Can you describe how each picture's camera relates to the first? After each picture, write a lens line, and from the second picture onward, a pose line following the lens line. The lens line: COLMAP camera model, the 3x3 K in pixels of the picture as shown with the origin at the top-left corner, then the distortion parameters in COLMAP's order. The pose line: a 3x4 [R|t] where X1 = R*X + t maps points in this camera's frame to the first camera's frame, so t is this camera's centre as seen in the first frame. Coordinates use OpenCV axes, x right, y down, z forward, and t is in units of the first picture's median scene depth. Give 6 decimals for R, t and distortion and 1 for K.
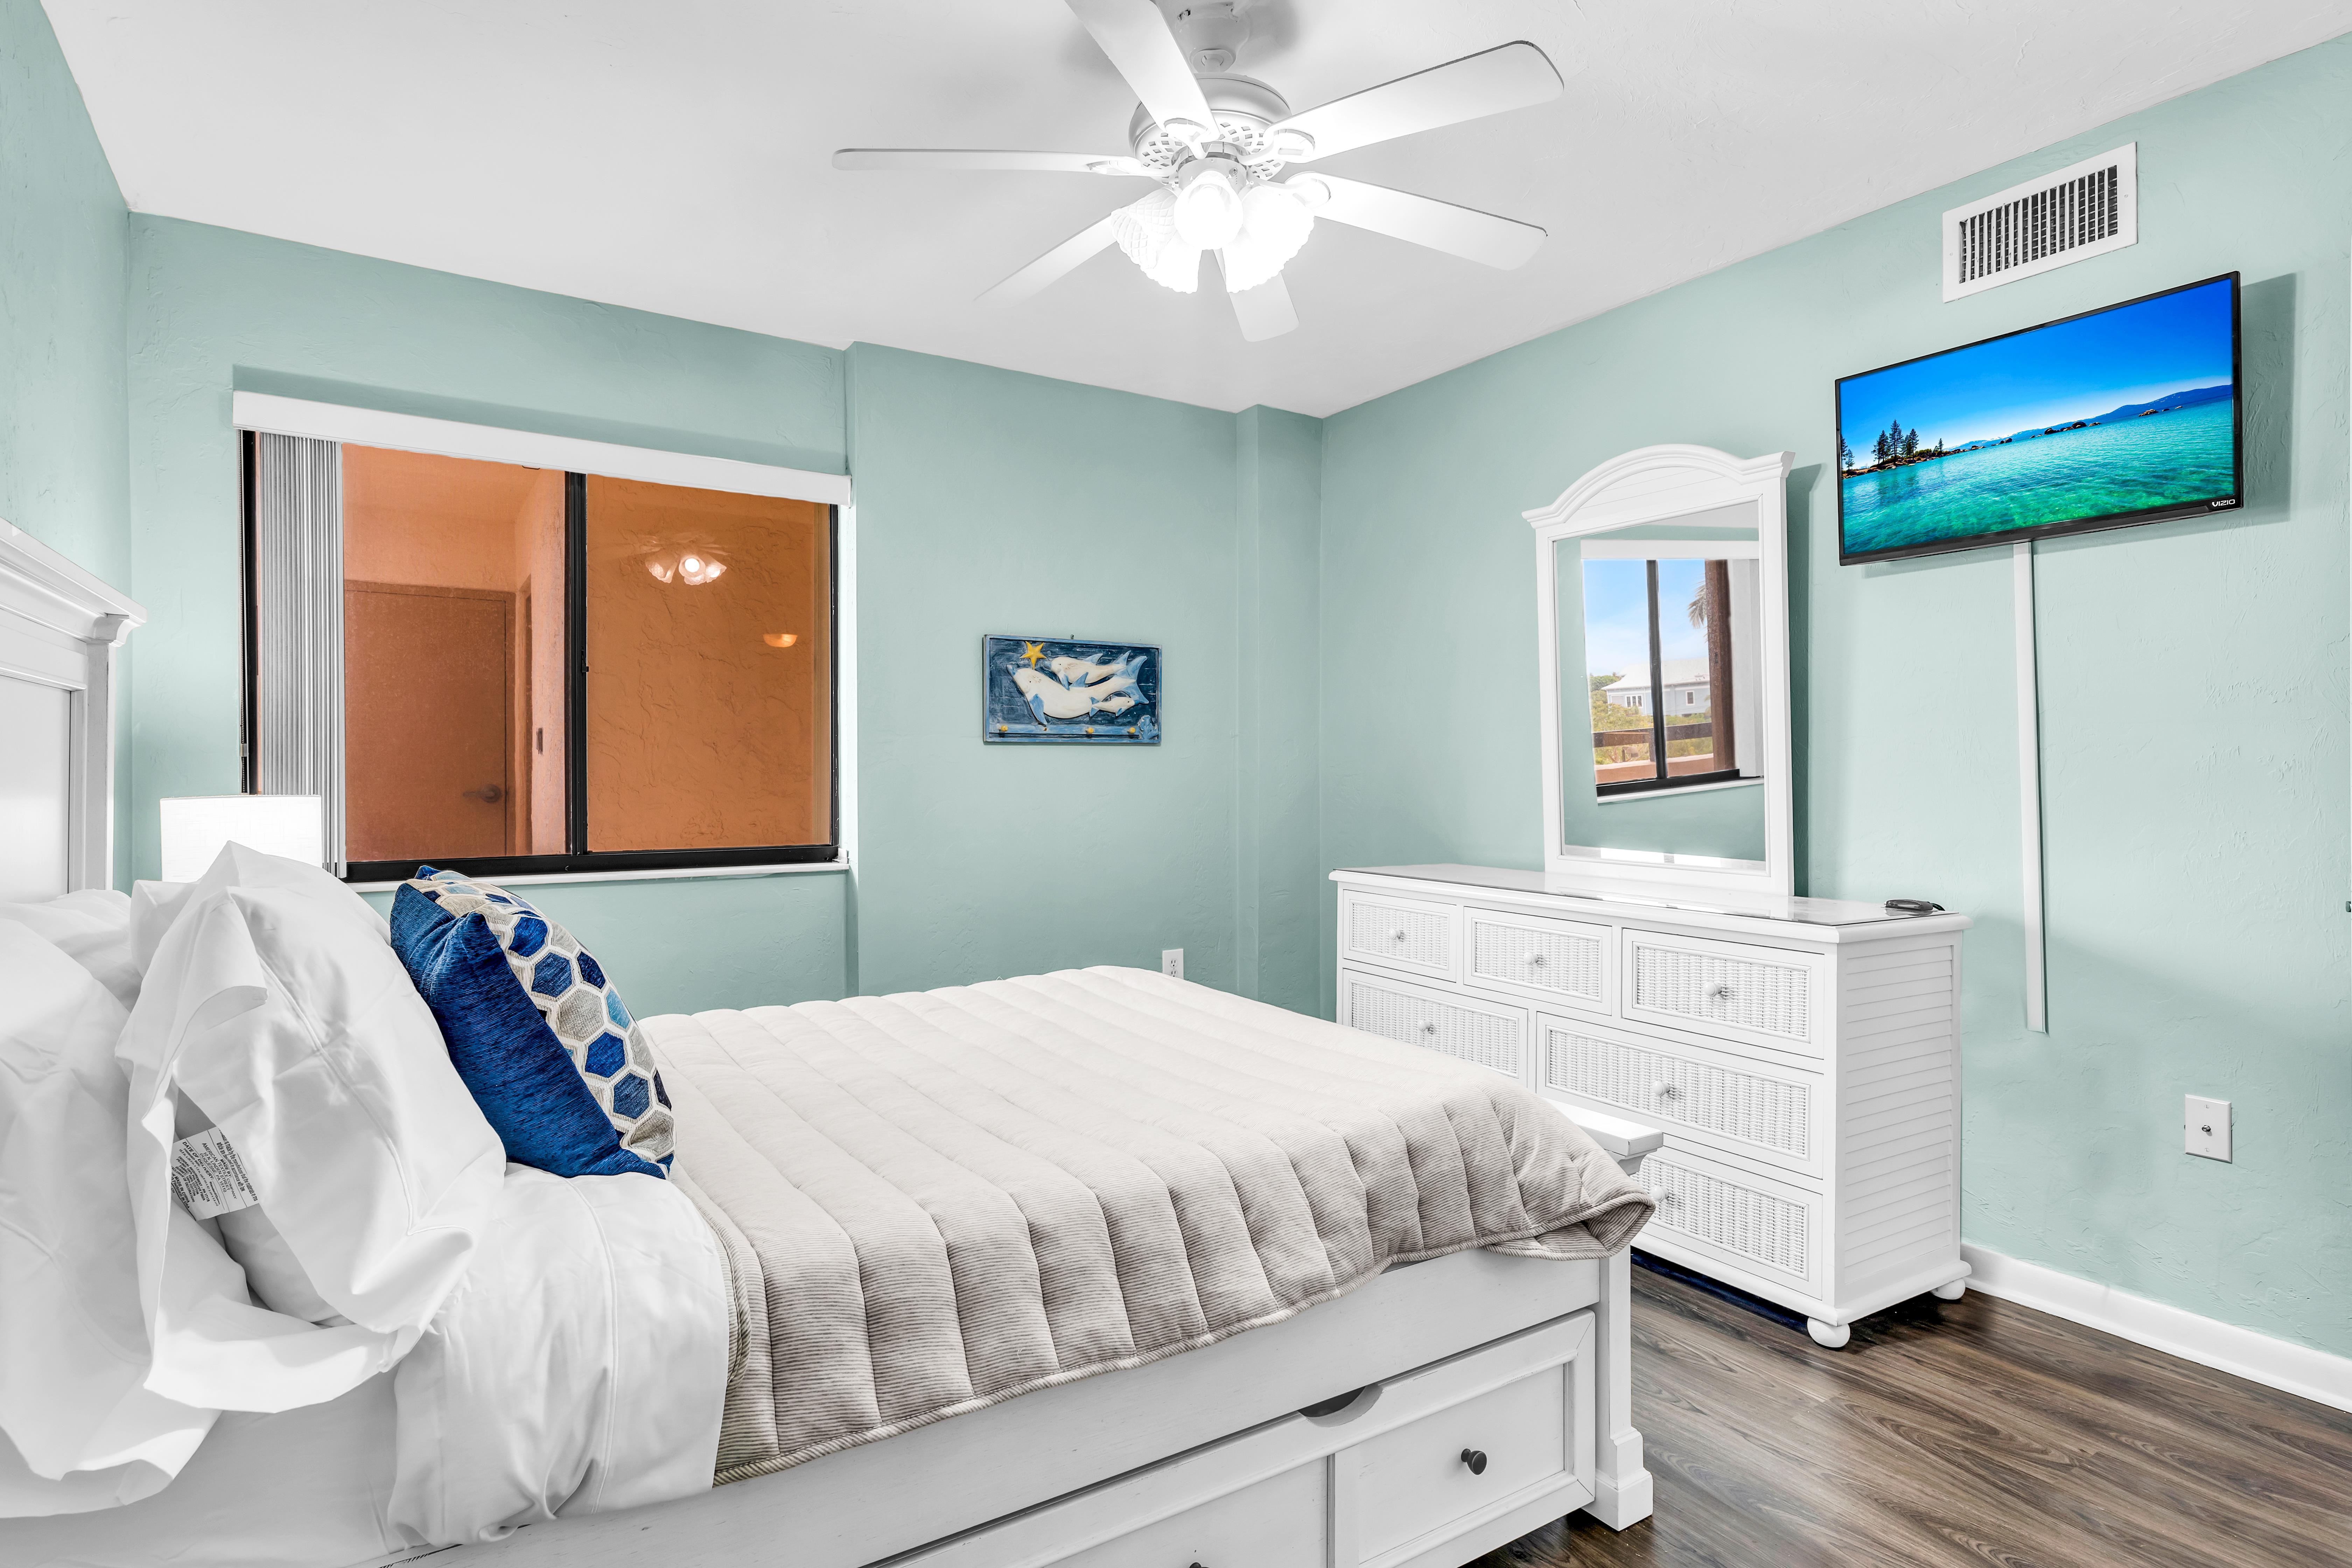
lens RADIAL K [[1208.7, 0, 1172.8], [0, 1208.7, 748.3], [0, 0, 1]] dist [0.000032, -0.000484]
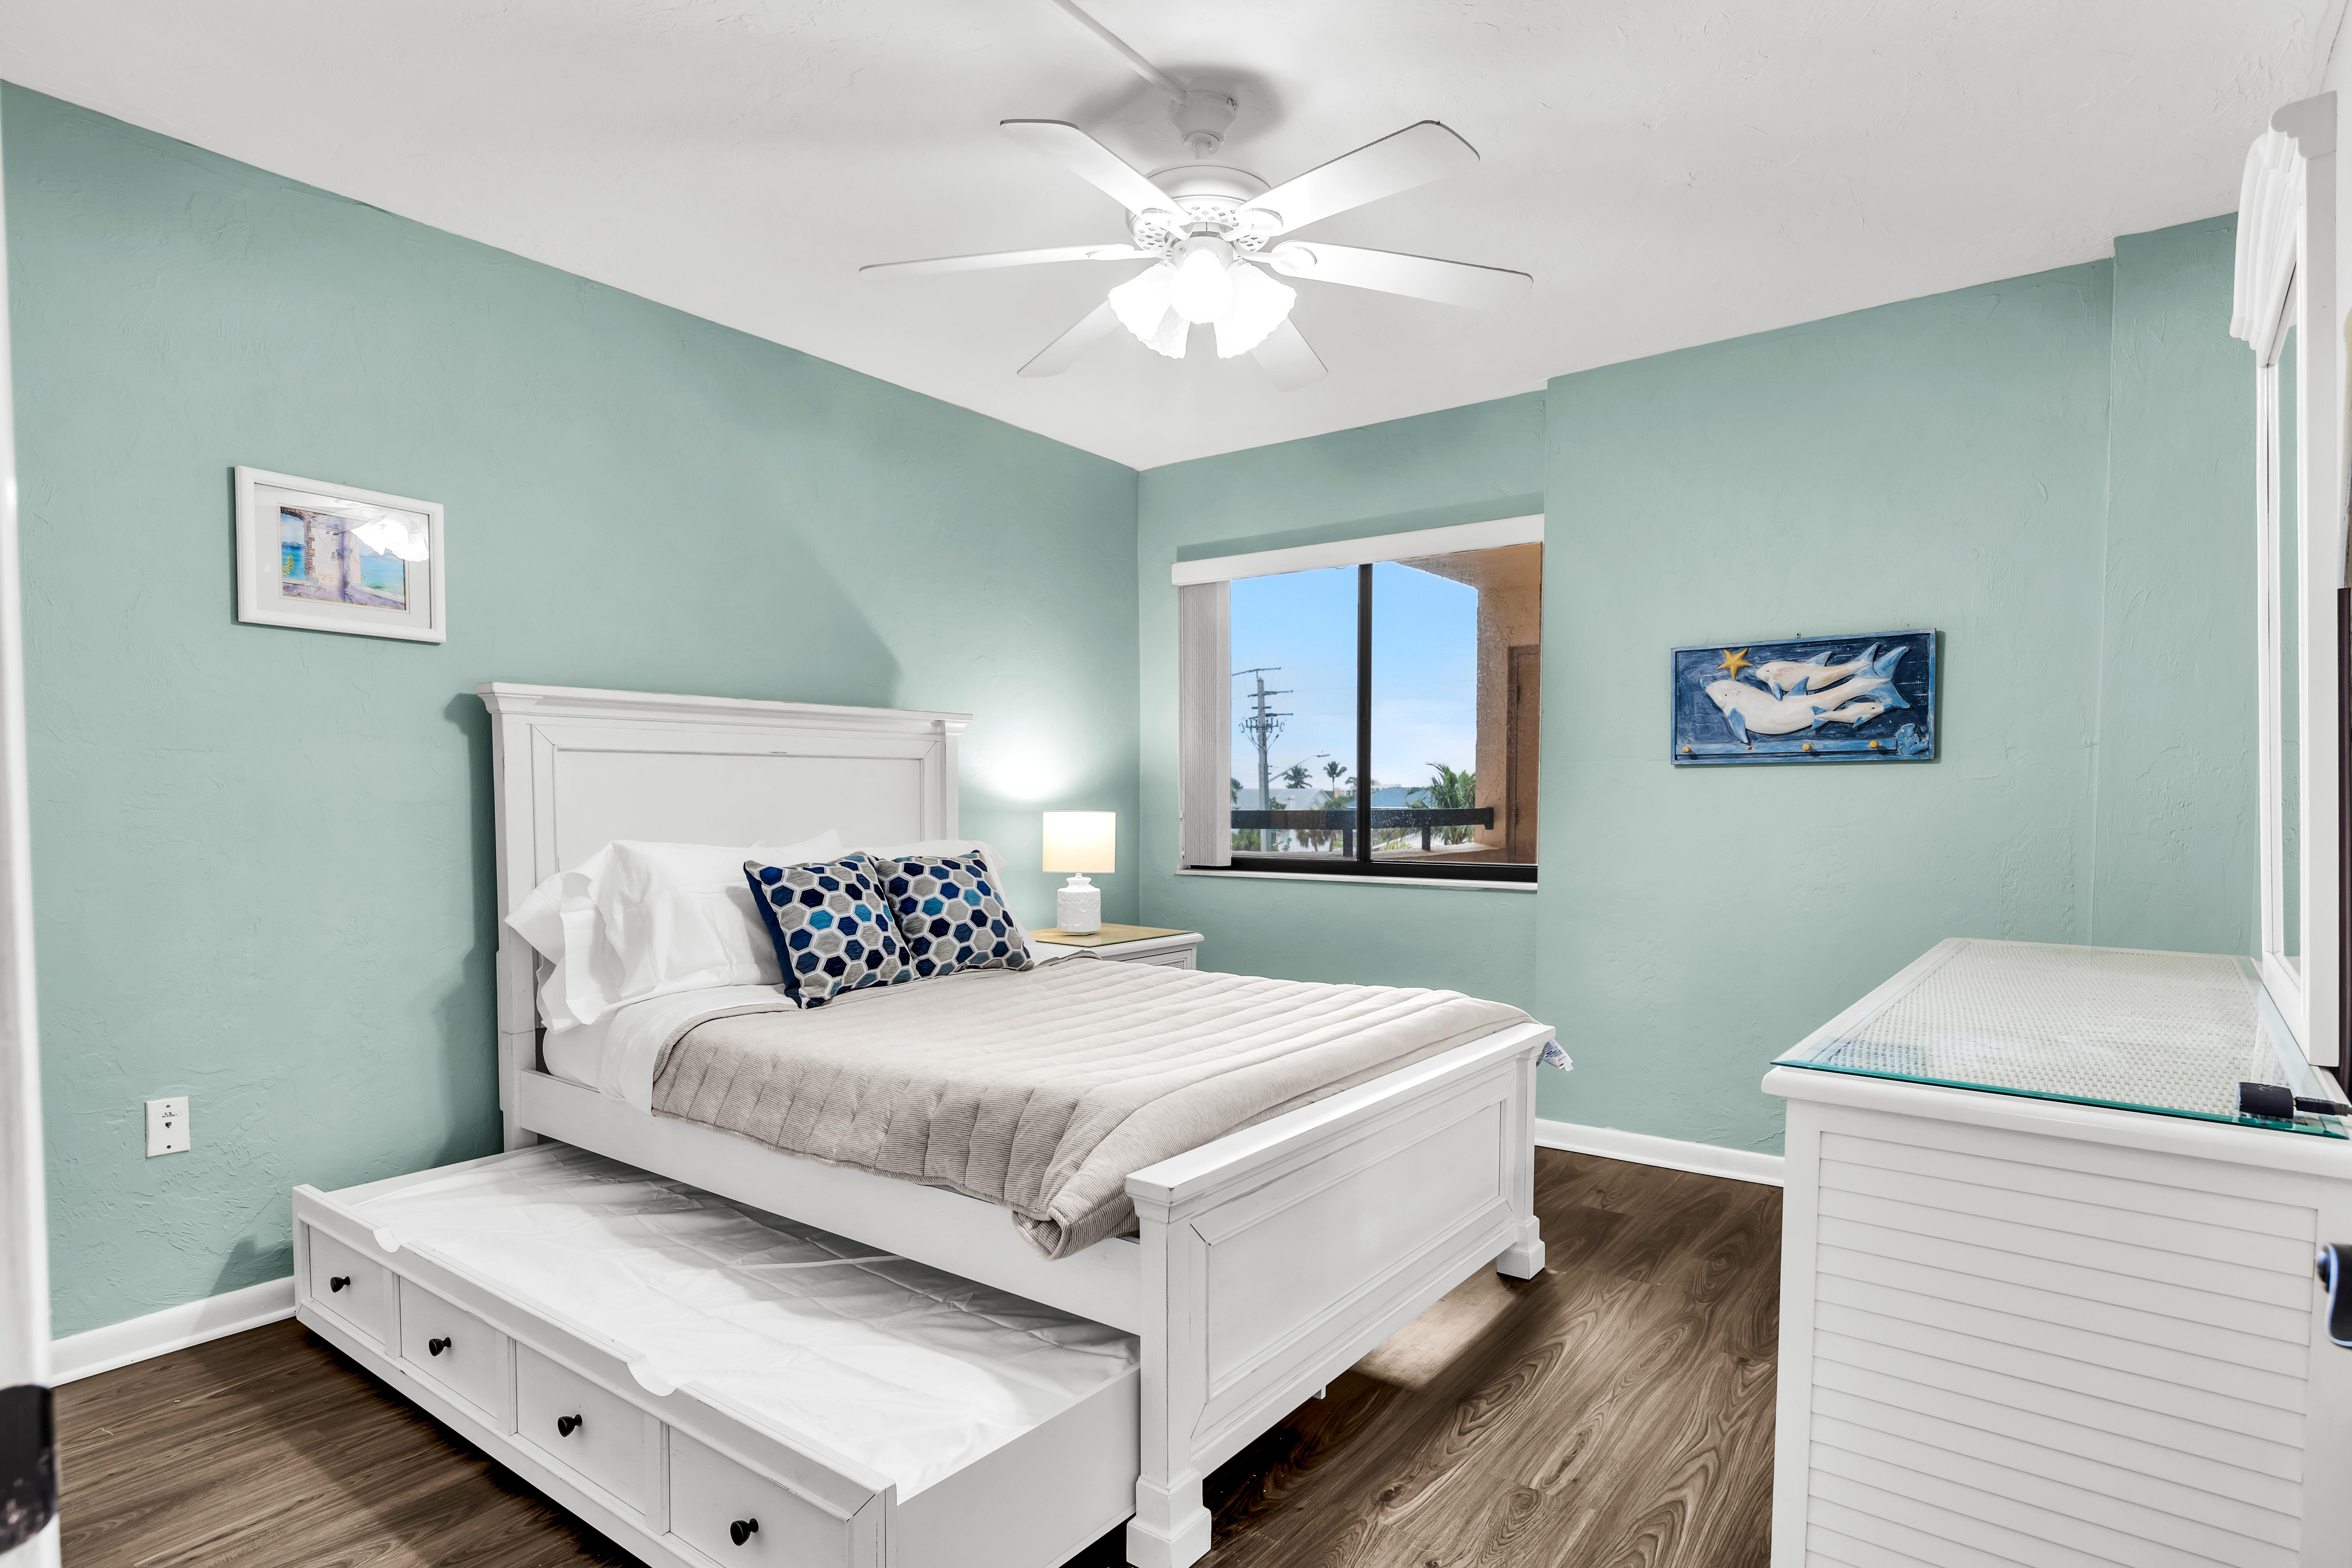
lens RADIAL K [[1266.5, 0, 1179.3], [0, 1266.5, 770.0], [0, 0, 1]] dist [0.002256, -0.000766]
pose [[0.336592, -0.017738, -0.941483, 0.602207], [0.018457, 0.999755, -0.012237, 0.003394], [0.941470, -0.013258, 0.336837, 0.310203]]
